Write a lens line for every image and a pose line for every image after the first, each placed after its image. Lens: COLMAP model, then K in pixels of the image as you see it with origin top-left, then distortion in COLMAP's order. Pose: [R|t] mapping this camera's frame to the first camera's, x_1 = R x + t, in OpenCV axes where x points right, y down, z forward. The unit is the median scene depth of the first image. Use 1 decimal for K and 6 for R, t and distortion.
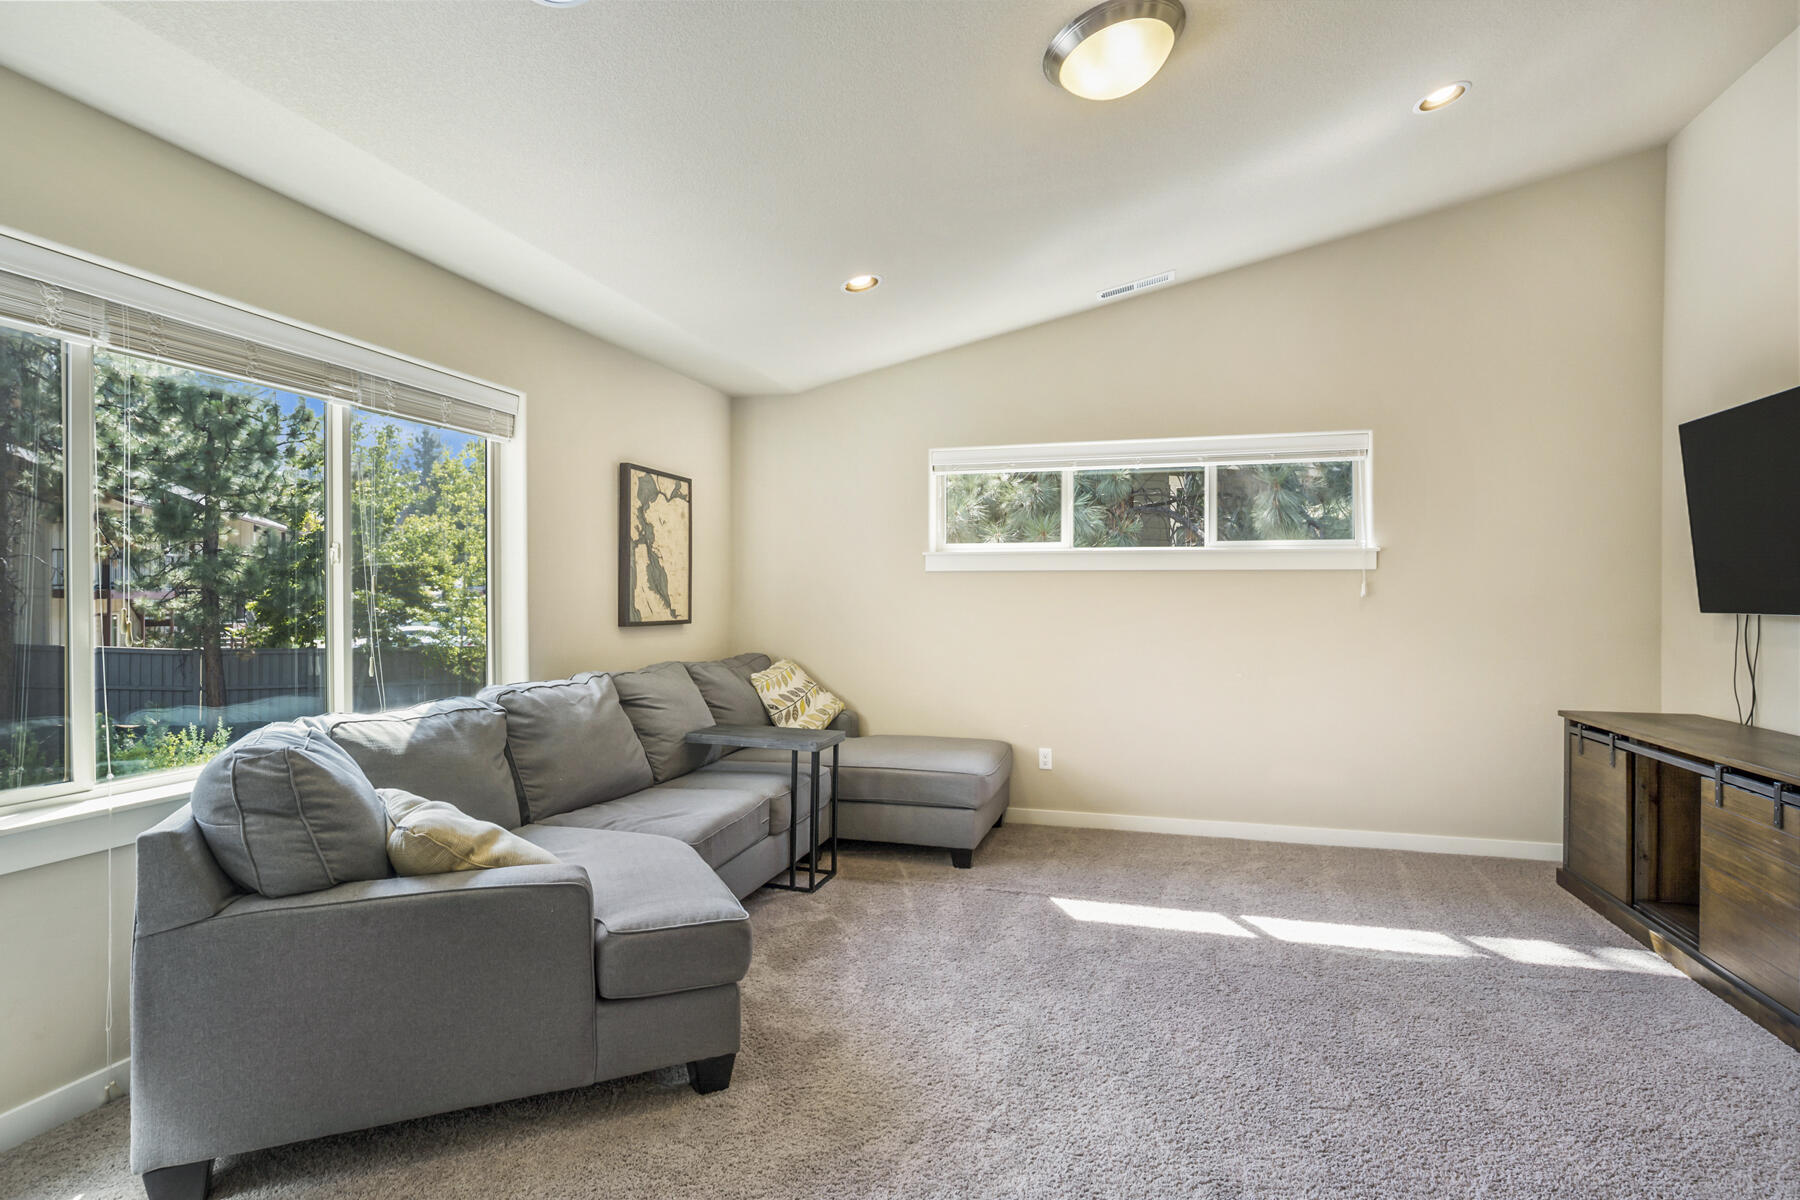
lens RADIAL K [[909.3, 0, 902.3], [0, 909.3, 595.5], [0, 0, 1]] dist [-0.018152, 0.006190]
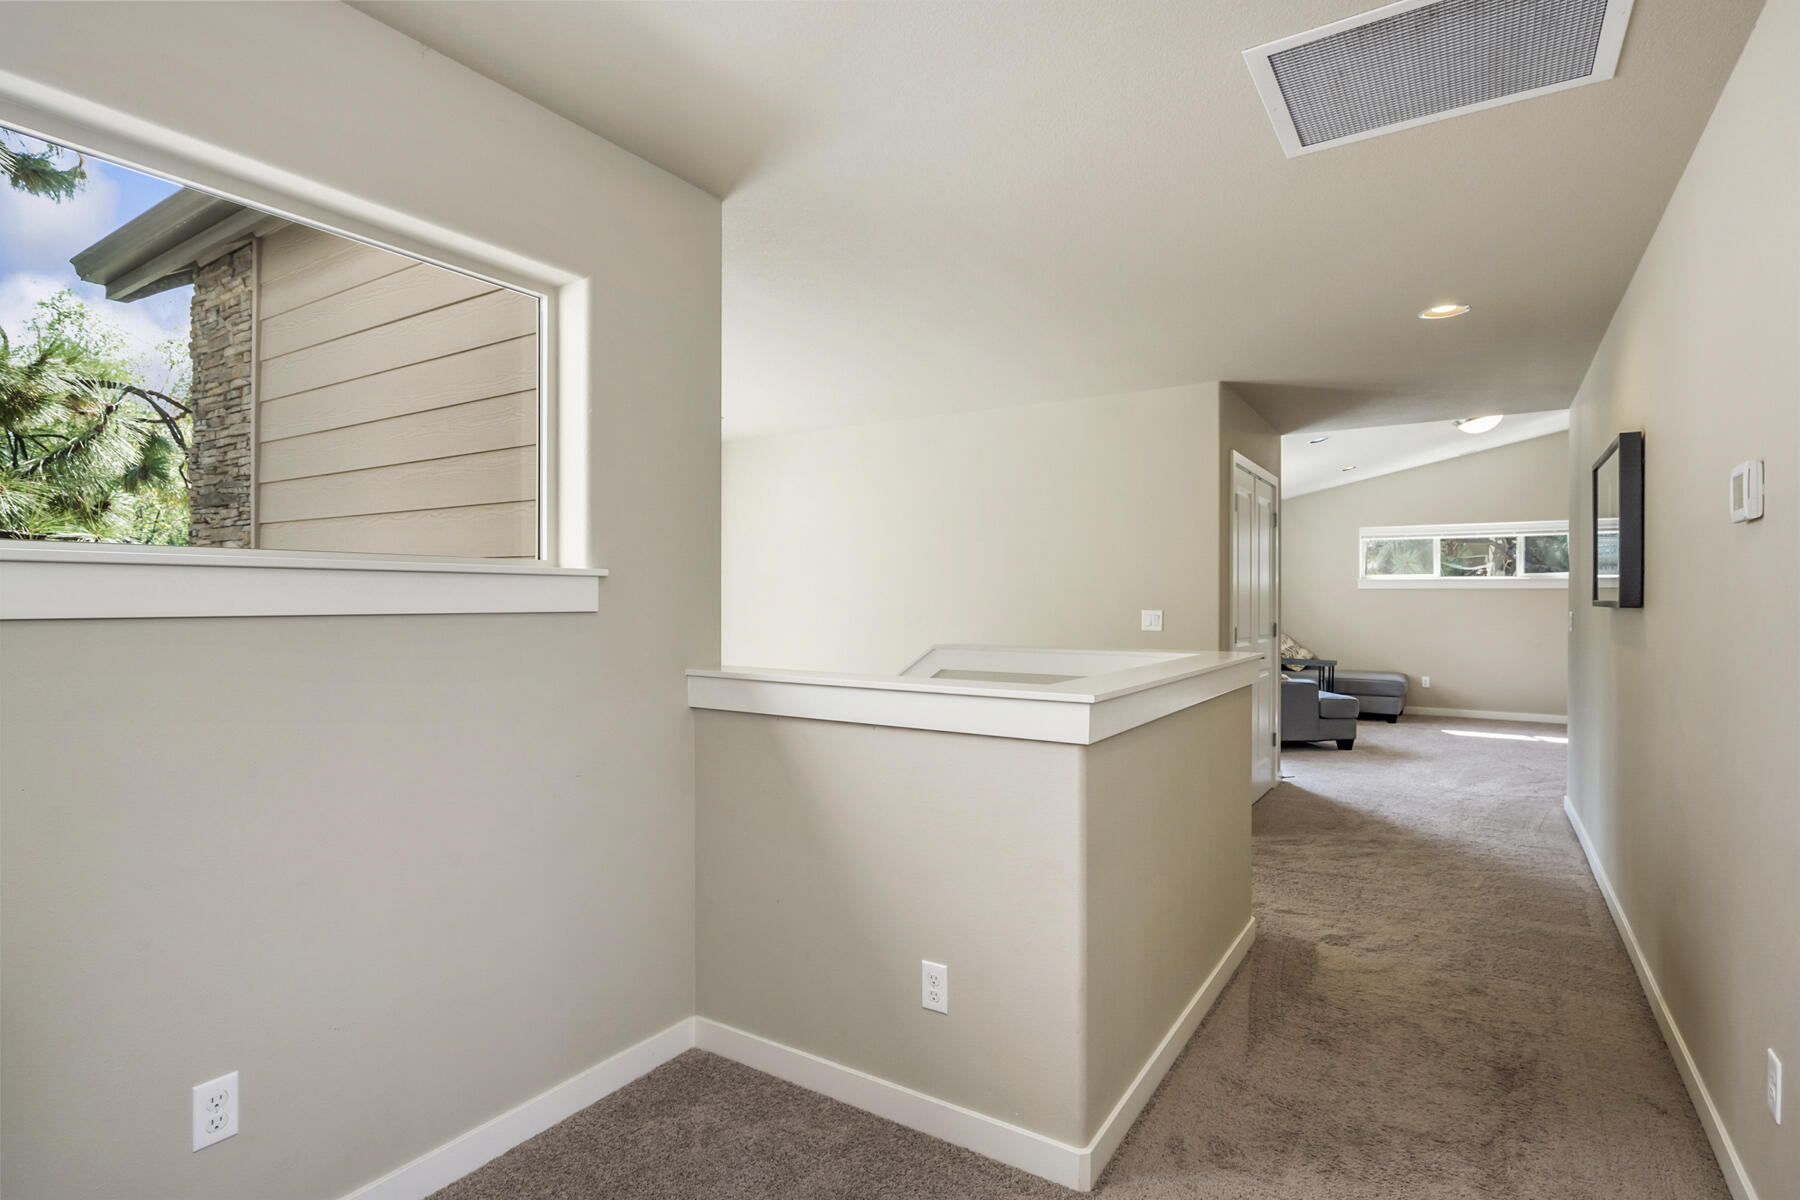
lens RADIAL K [[909.3, 0, 891.3], [0, 909.3, 601.5], [0, 0, 1]] dist [-0.018152, 0.006190]
pose [[0.961878, 0.010606, -0.273272, -0.467801], [-0.009601, 0.999941, 0.005017, 0.000612], [0.273309, -0.002202, 0.961924, -1.348756]]
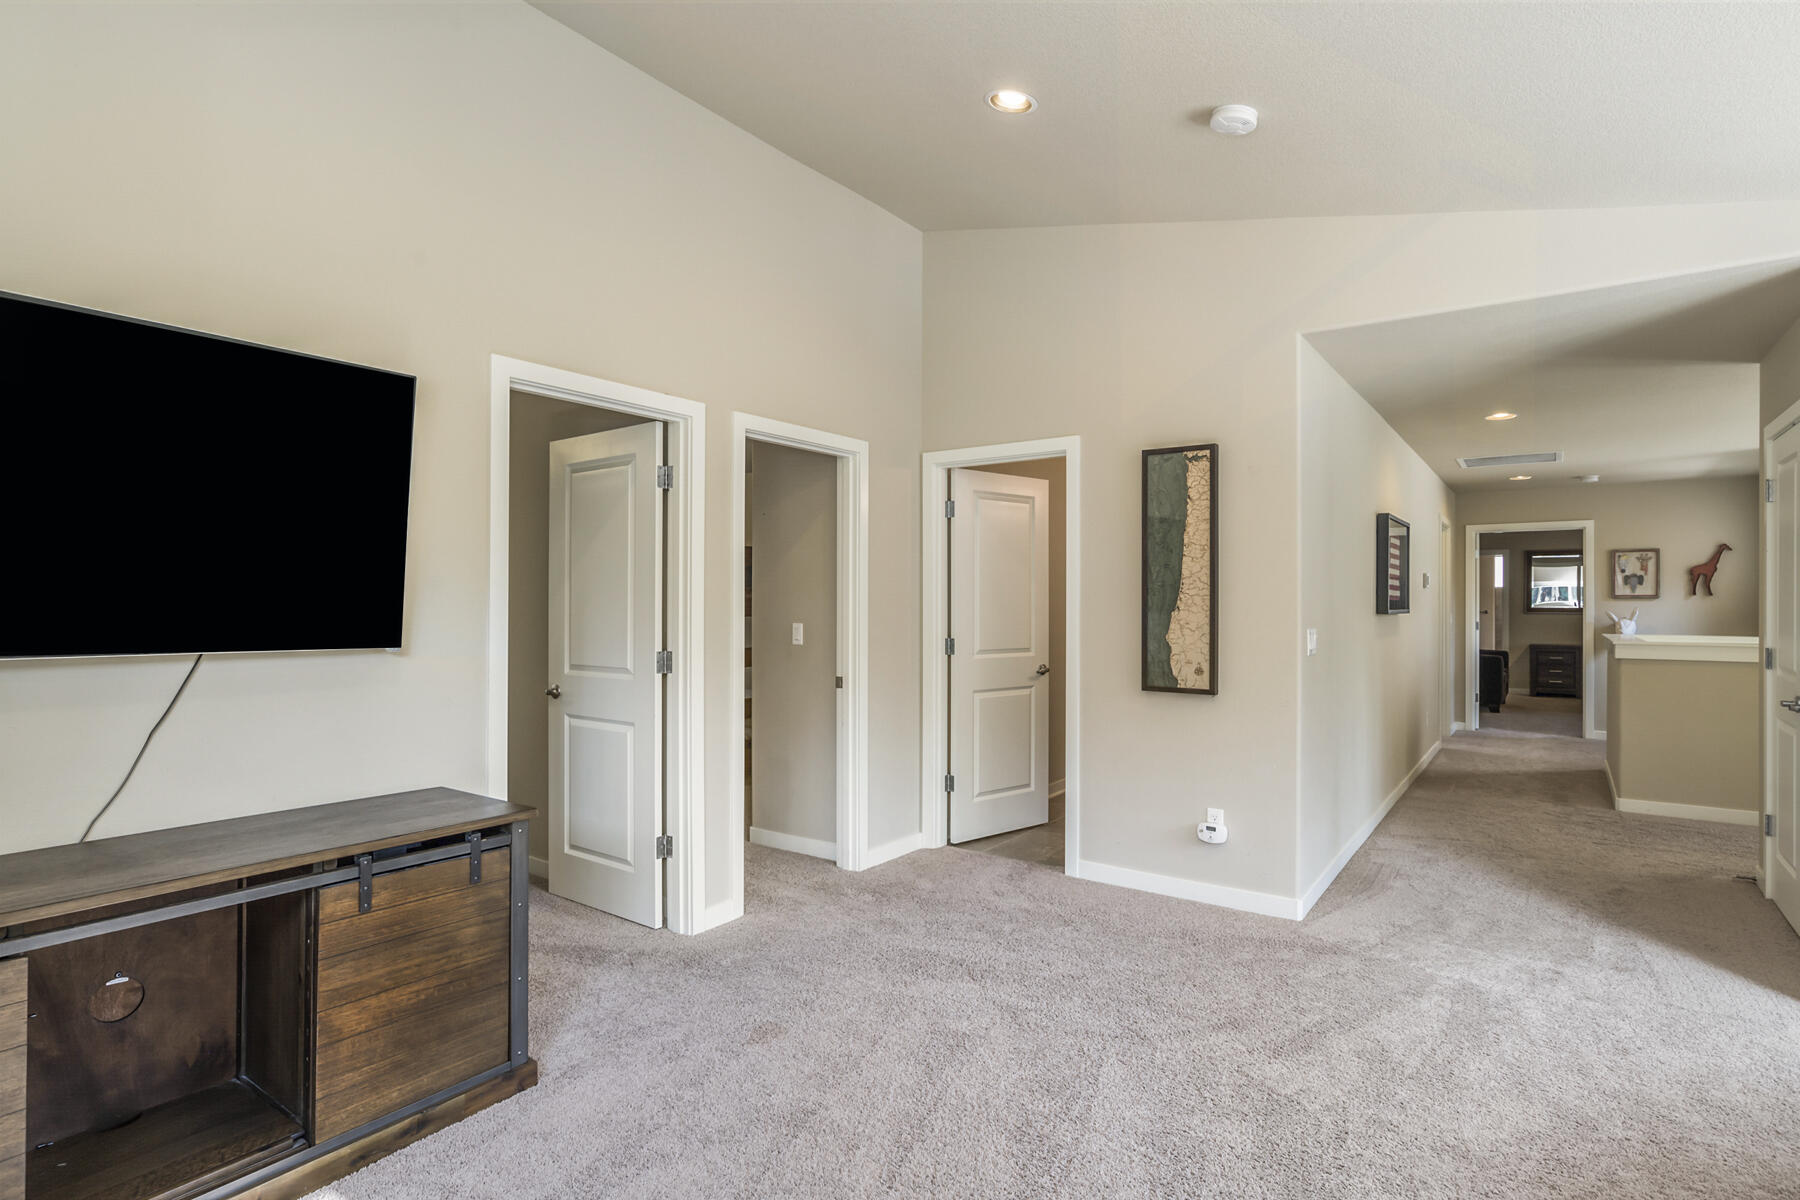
lens RADIAL K [[909.3, 0, 905.8], [0, 909.3, 605.8], [0, 0, 1]] dist [-0.018152, 0.006190]
pose [[-0.945478, -0.006053, 0.325629, 0.153918], [-0.007443, 0.999968, -0.003025, -0.010861], [-0.325600, -0.005284, -0.945493, 0.959812]]
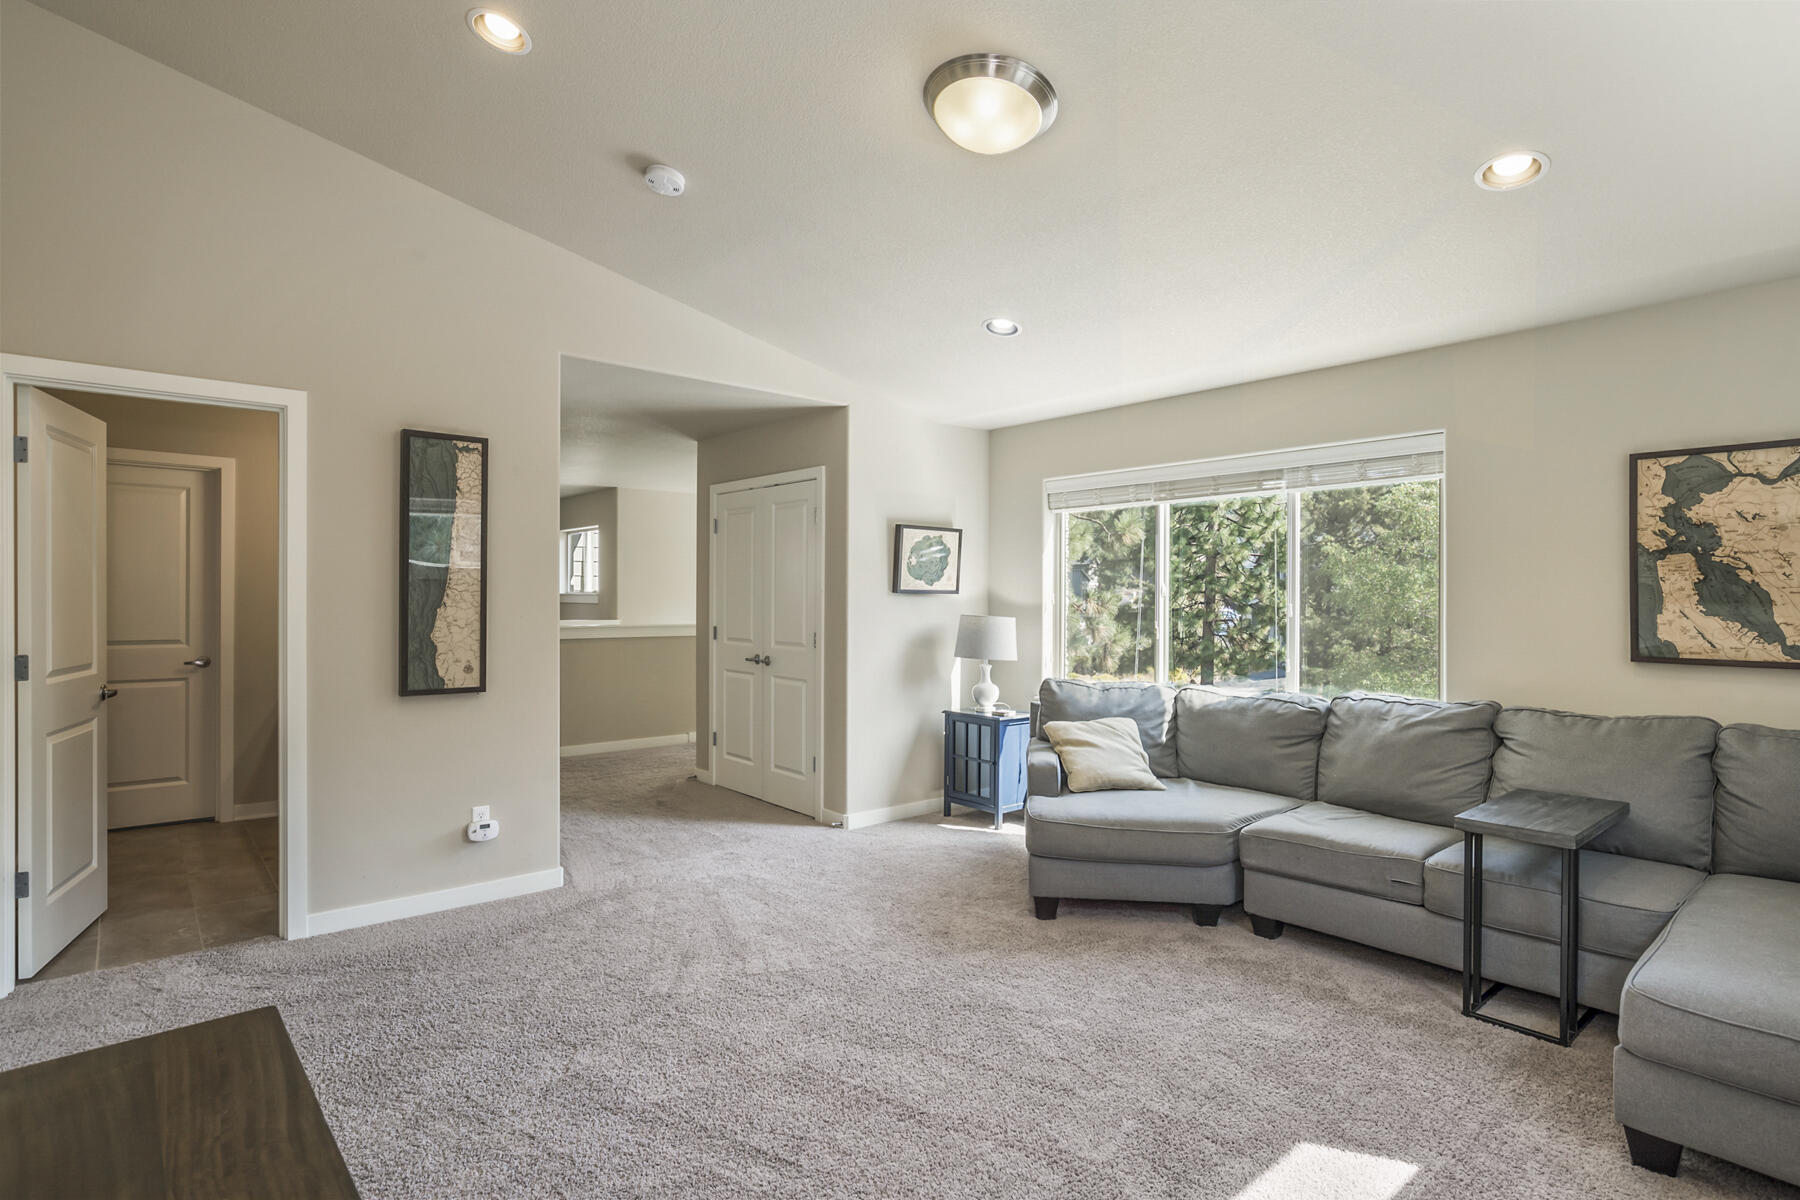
lens RADIAL K [[909.3, 0, 896.5], [0, 909.3, 599.0], [0, 0, 1]] dist [-0.018152, 0.006190]
pose [[-0.530788, -0.003366, -0.847498, 0.668878], [-0.001294, 0.999994, -0.003161, -0.016019], [0.847504, -0.000581, -0.530789, 0.834889]]
